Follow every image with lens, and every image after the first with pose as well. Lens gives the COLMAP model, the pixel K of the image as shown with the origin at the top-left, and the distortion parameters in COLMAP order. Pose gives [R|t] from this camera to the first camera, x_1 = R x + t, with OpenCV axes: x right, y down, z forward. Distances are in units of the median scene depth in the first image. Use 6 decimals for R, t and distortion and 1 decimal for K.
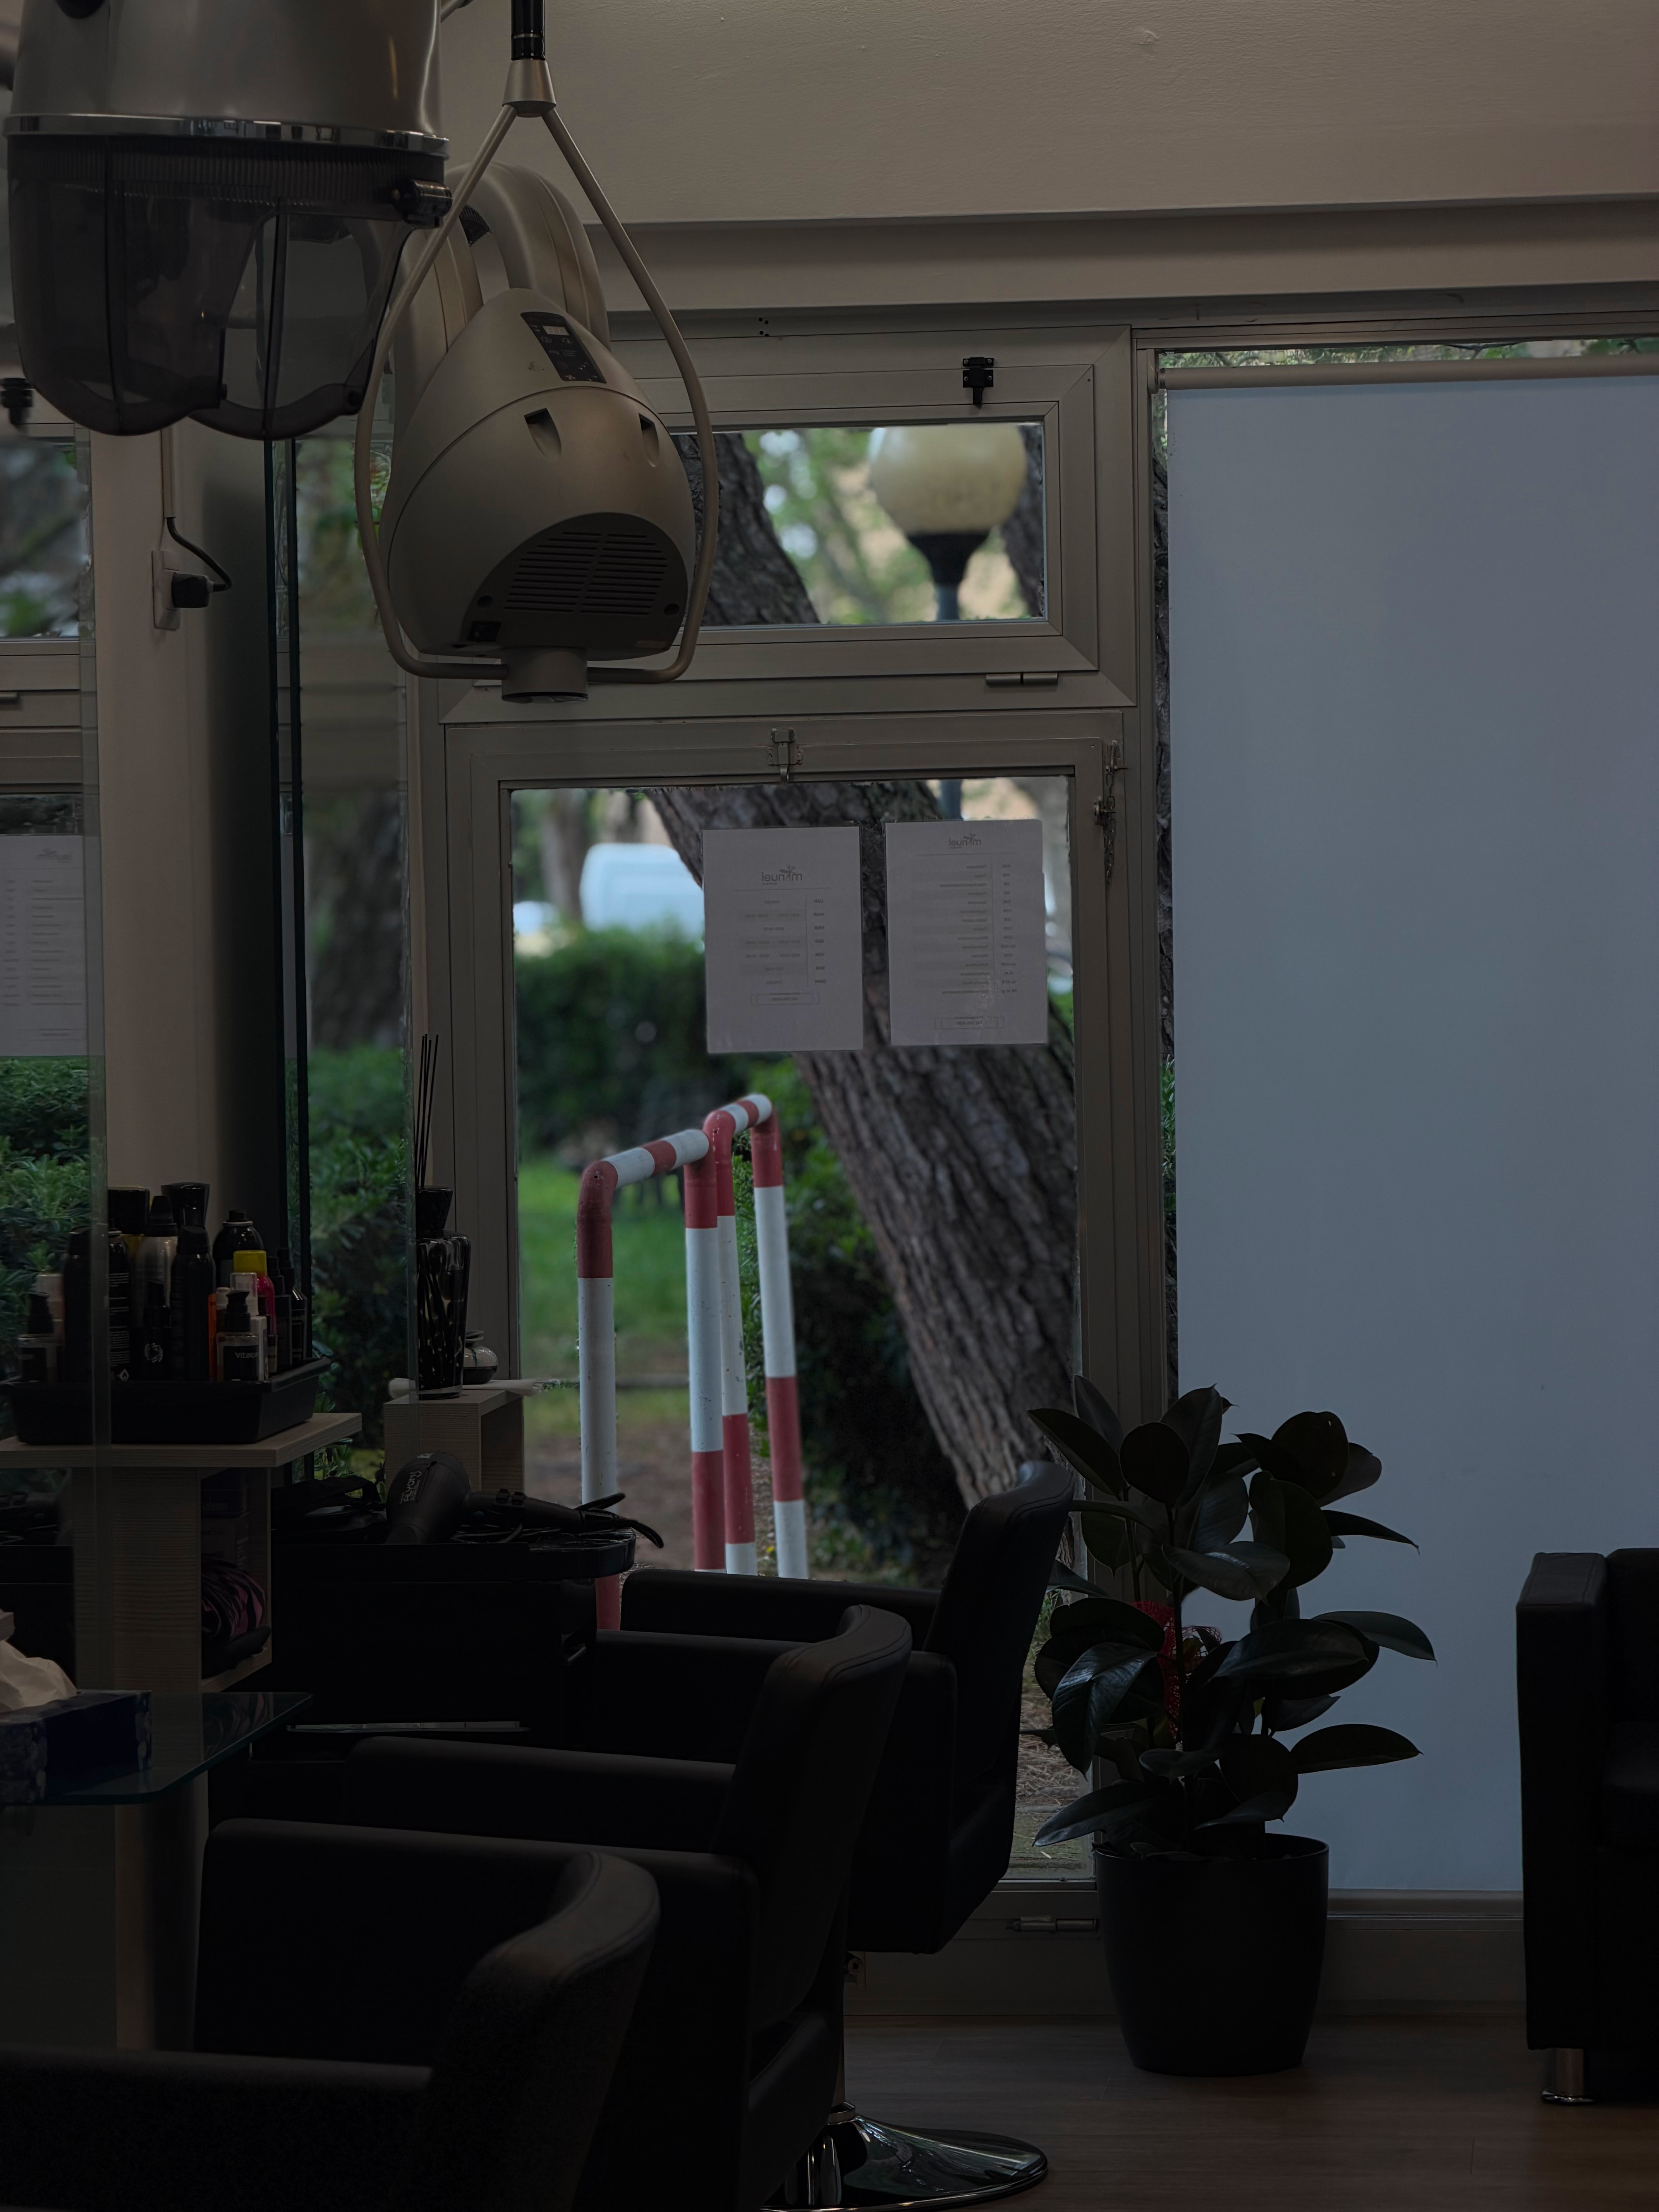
lens RADIAL K [[6460.5, 0, 829.5], [0, 6460.5, 1106.0], [0, 0, 1]] dist [0.729195, -28.058503]
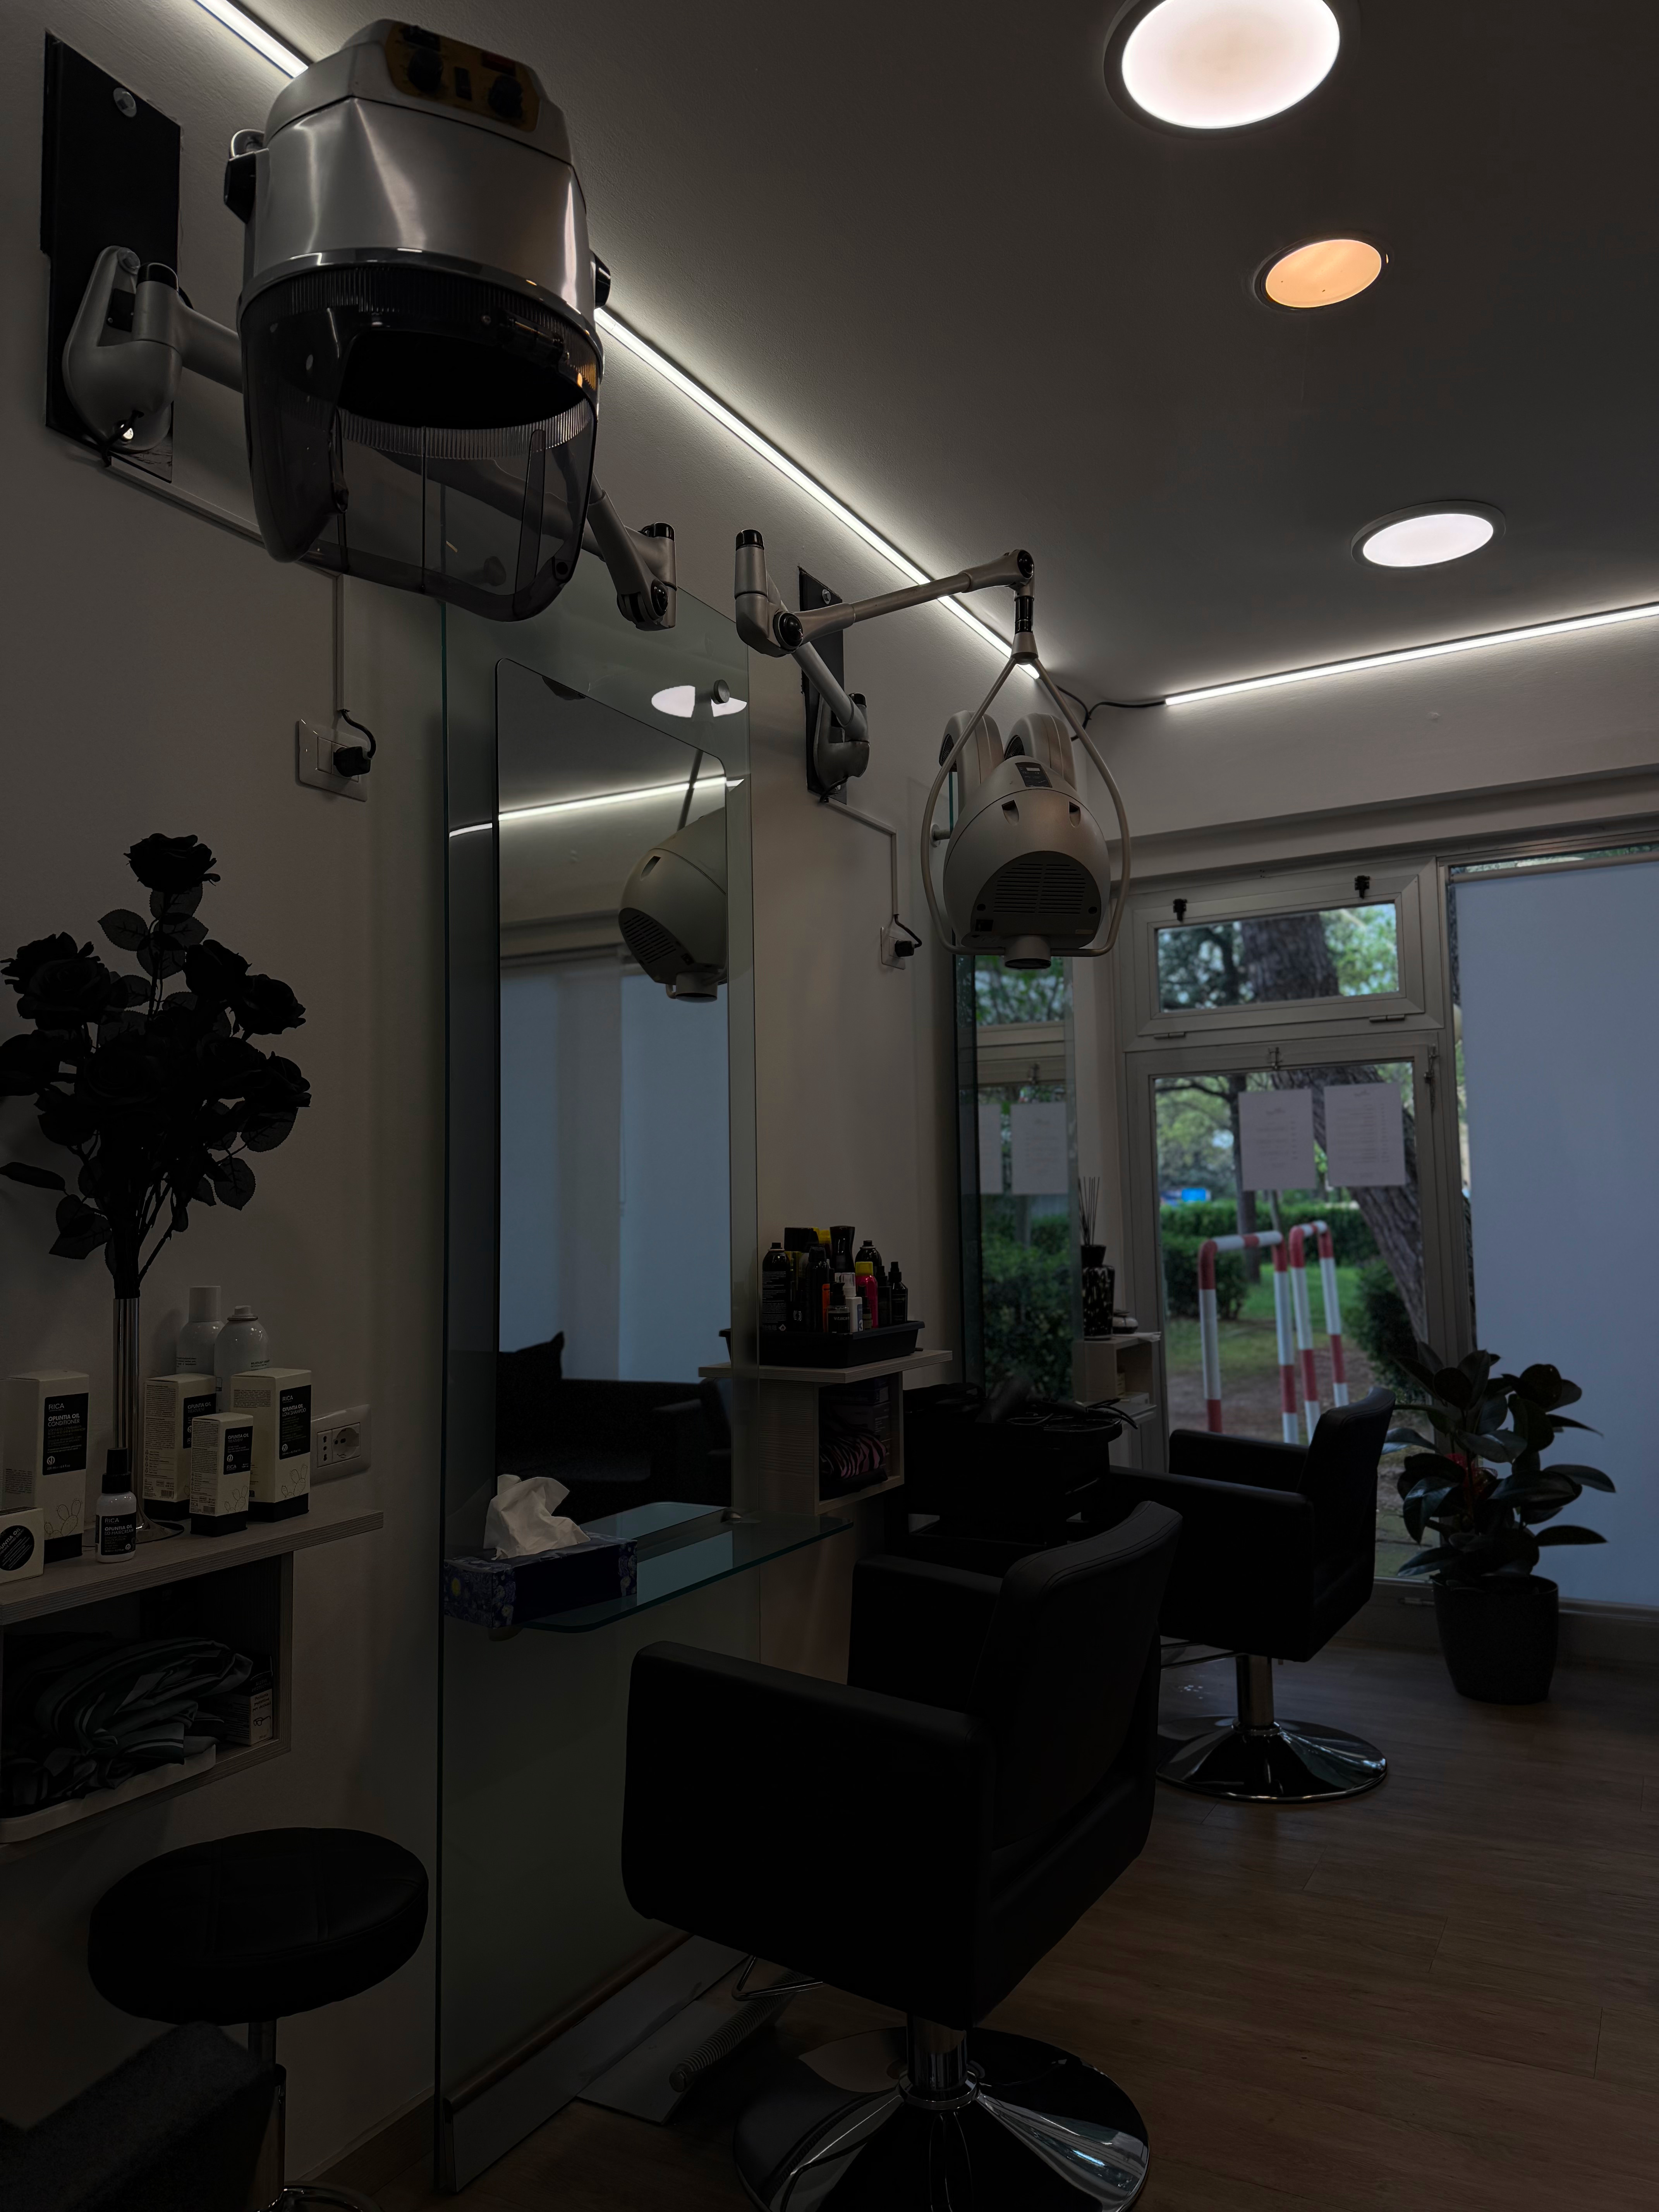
lens RADIAL K [[1500.8, 0, 829.5], [0, 1500.8, 1106.0], [0, 0, 1]] dist [0.180540, -0.379874]
pose [[0.923184, -0.027842, -0.383348, 0.055150], [-0.009469, 0.995423, -0.095097, 0.015184], [0.384241, 0.091422, 0.918695, 0.475383]]
